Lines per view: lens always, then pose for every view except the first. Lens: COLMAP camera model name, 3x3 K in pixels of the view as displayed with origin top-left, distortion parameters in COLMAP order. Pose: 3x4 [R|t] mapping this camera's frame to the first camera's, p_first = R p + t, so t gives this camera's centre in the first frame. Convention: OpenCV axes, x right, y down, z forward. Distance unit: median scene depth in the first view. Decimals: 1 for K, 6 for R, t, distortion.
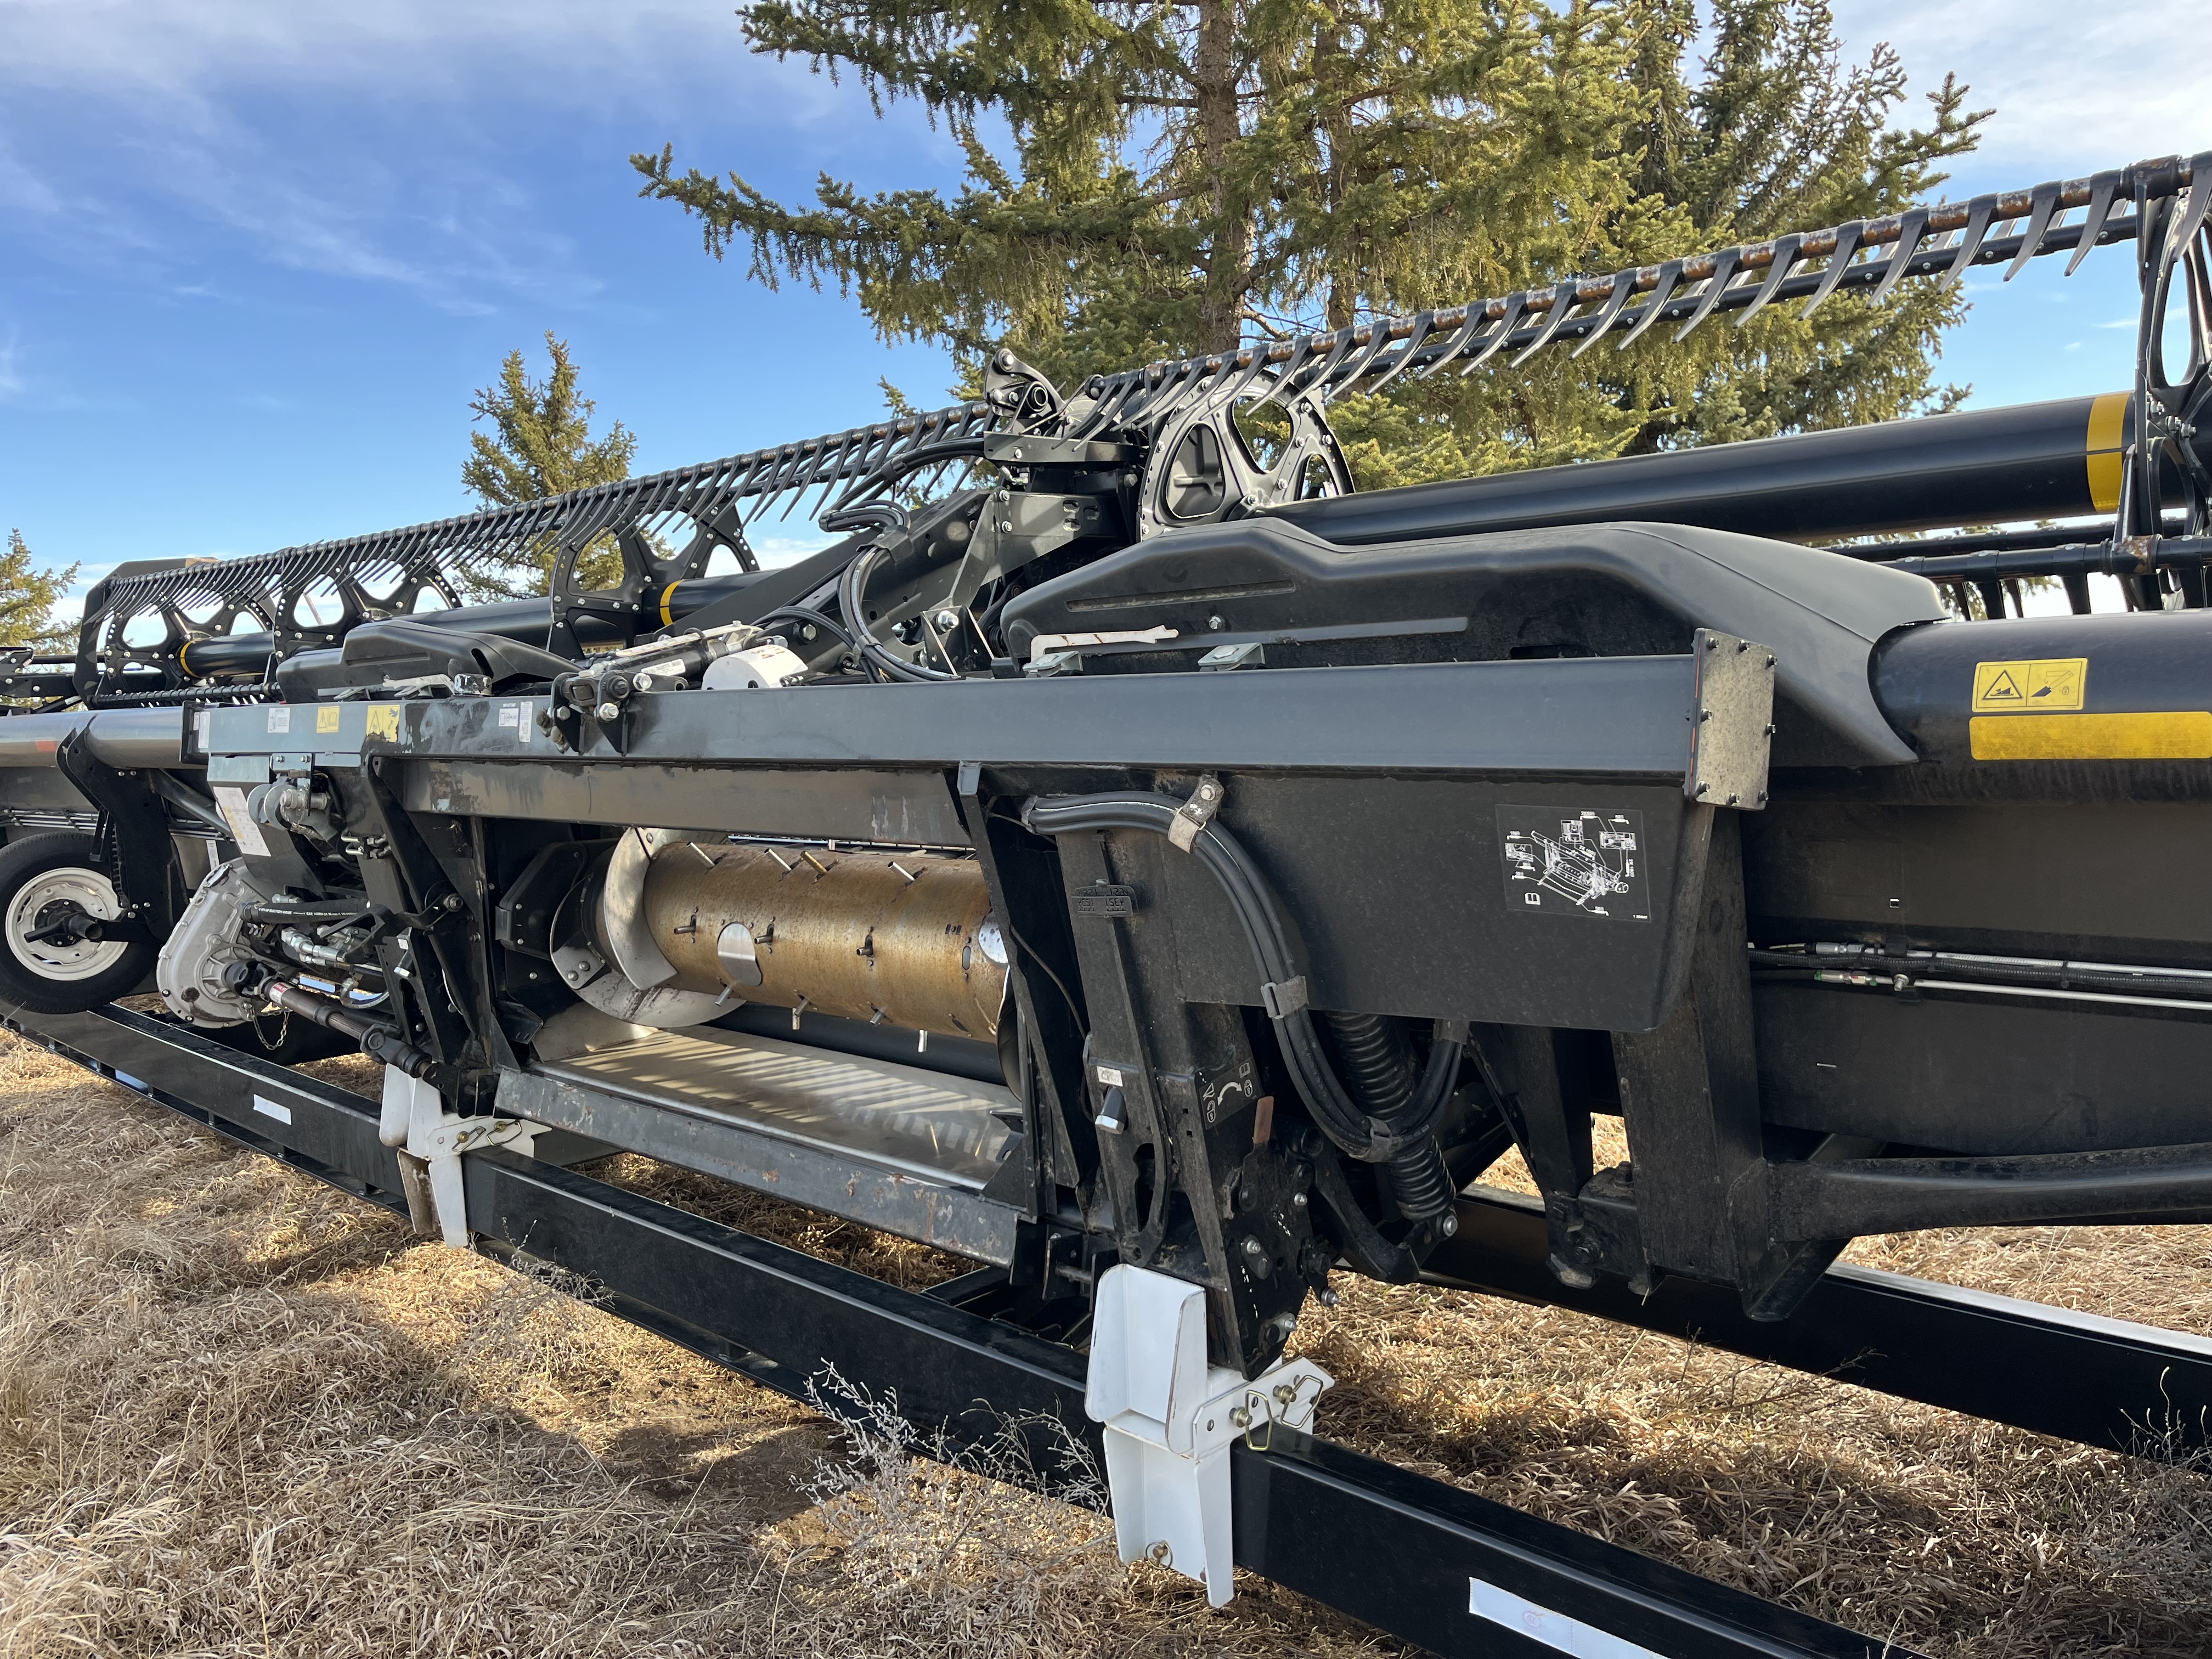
lens RADIAL K [[1699.3, 0, 1108.3], [0, 1699.3, 853.5], [0, 0, 1]] dist [0.066140, -0.084052]
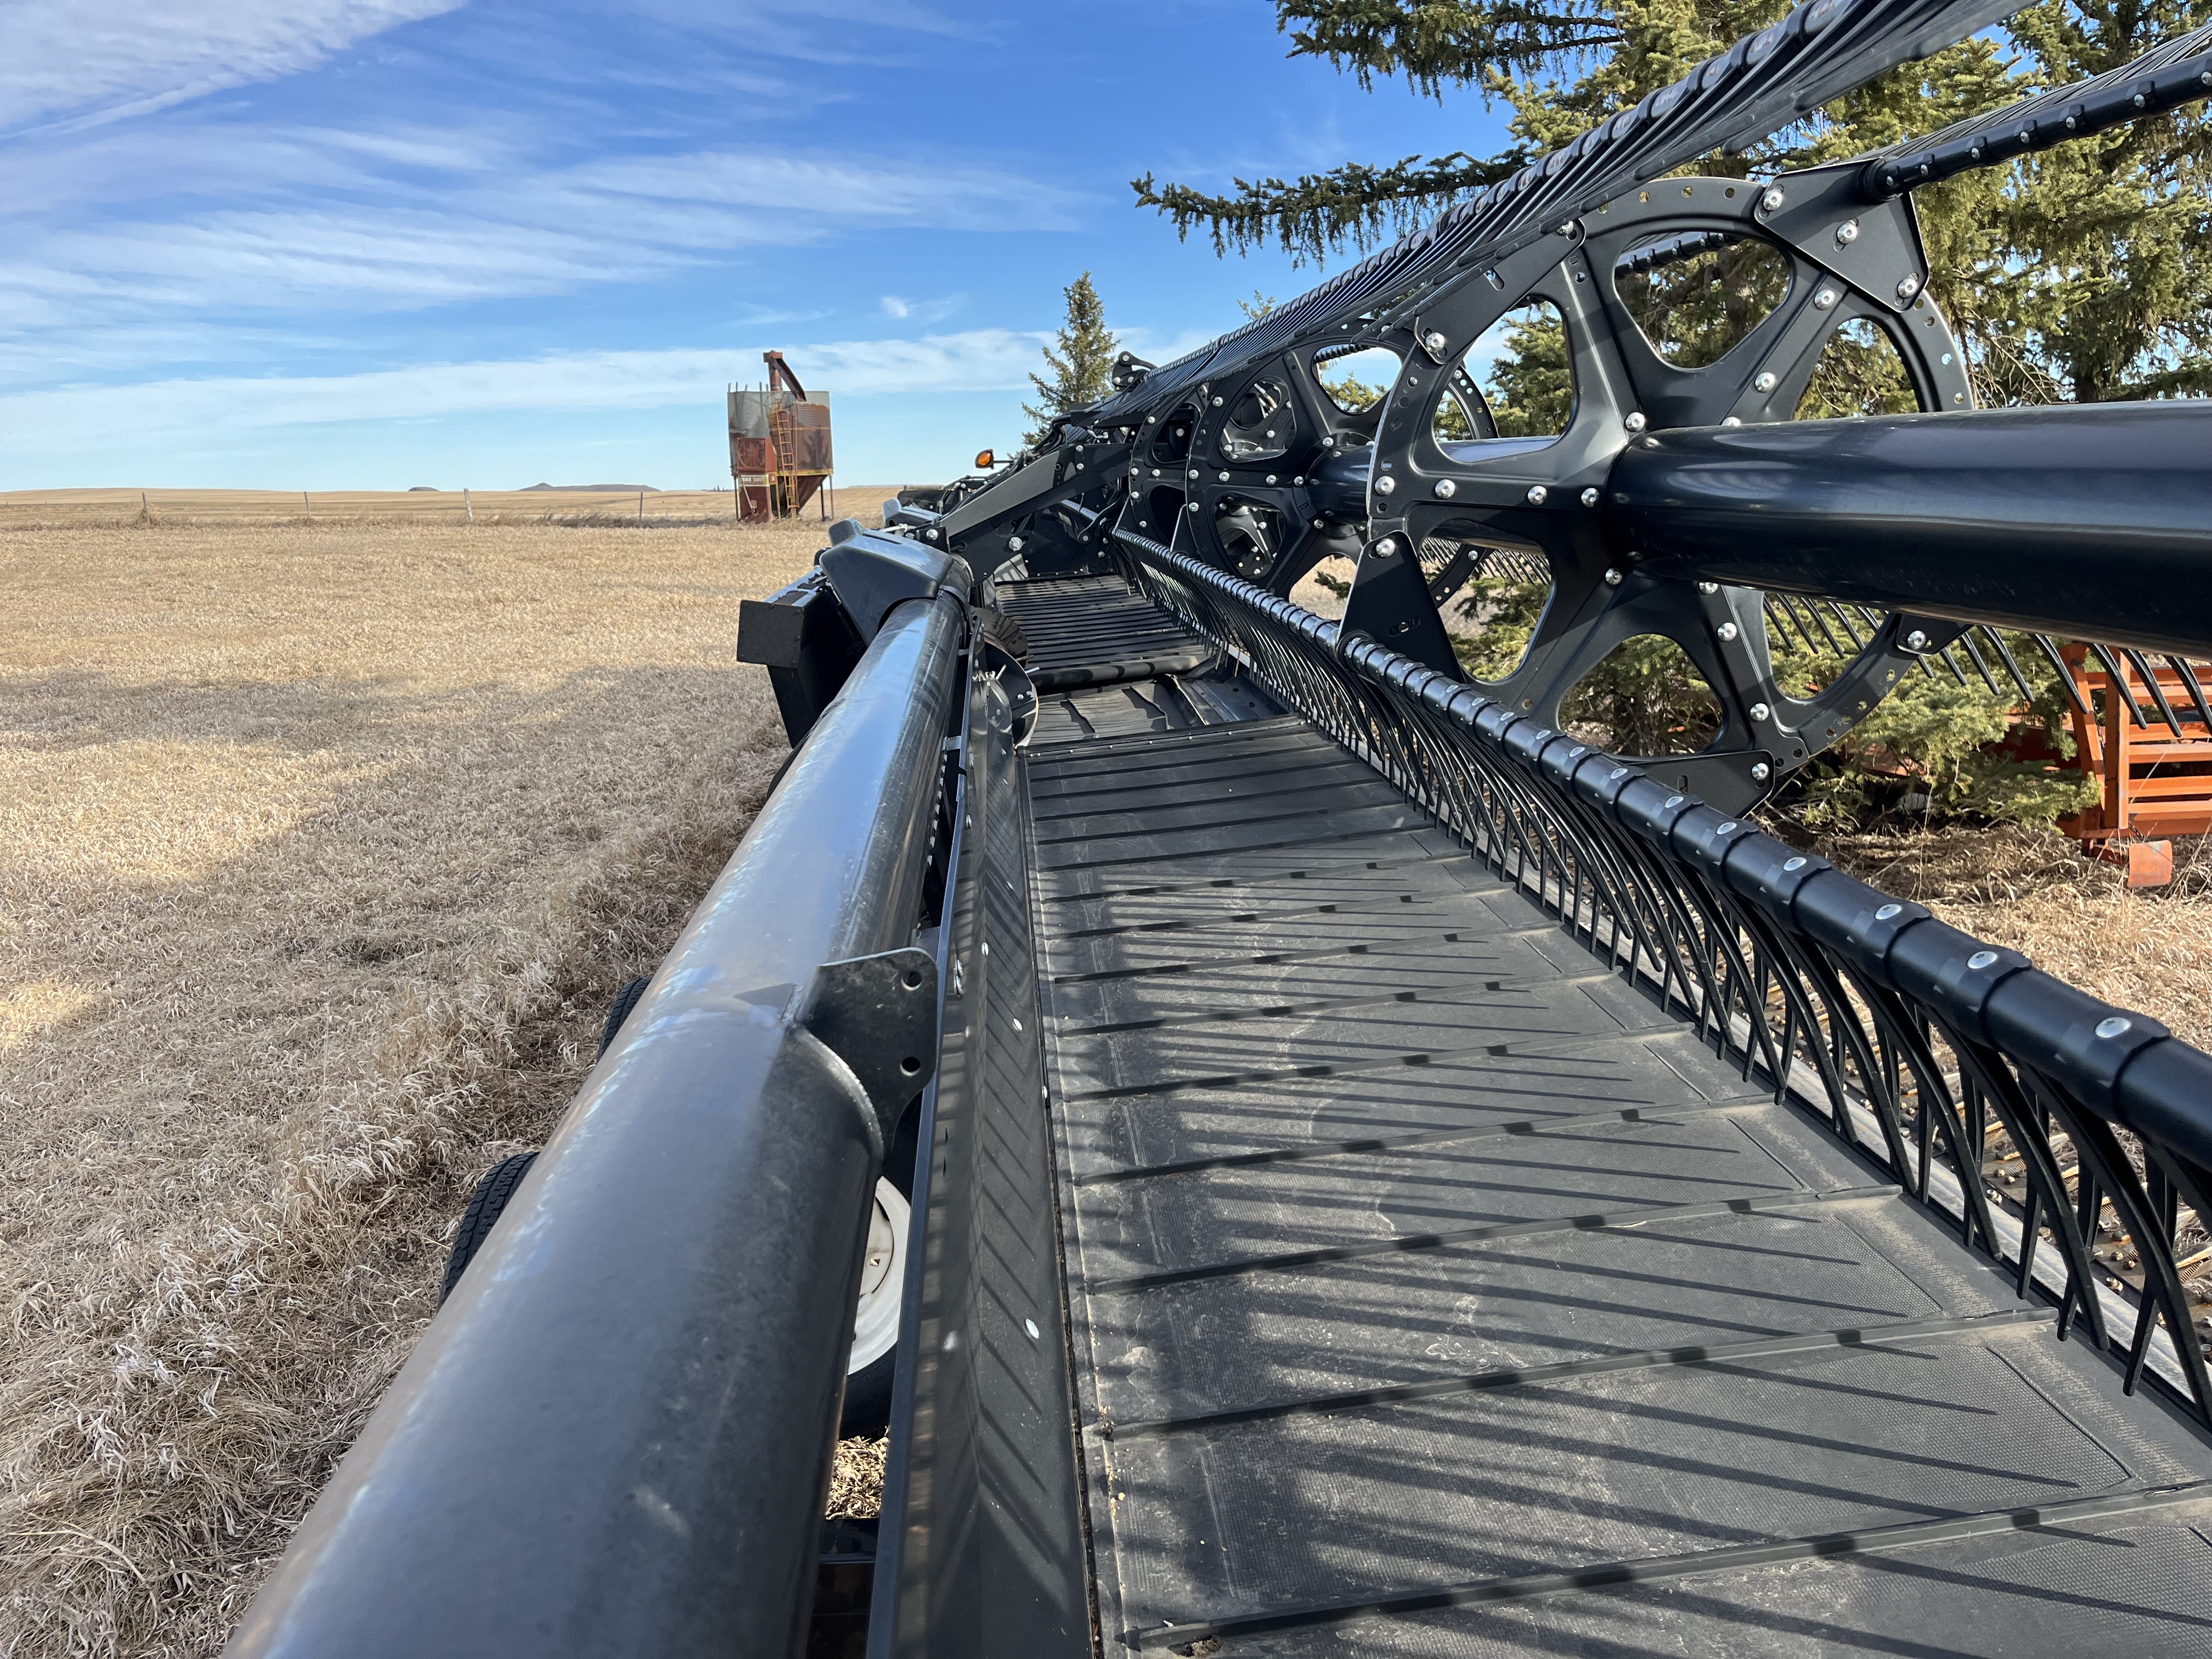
lens RADIAL K [[1699.3, 0, 1102.8], [0, 1699.3, 825.0], [0, 0, 1]] dist [0.066140, -0.084052]
pose [[0.718447, 0.173798, -0.673519, 0.852345], [-0.077656, 0.982270, 0.170634, -0.094719], [0.691233, -0.070289, 0.719205, -0.178132]]
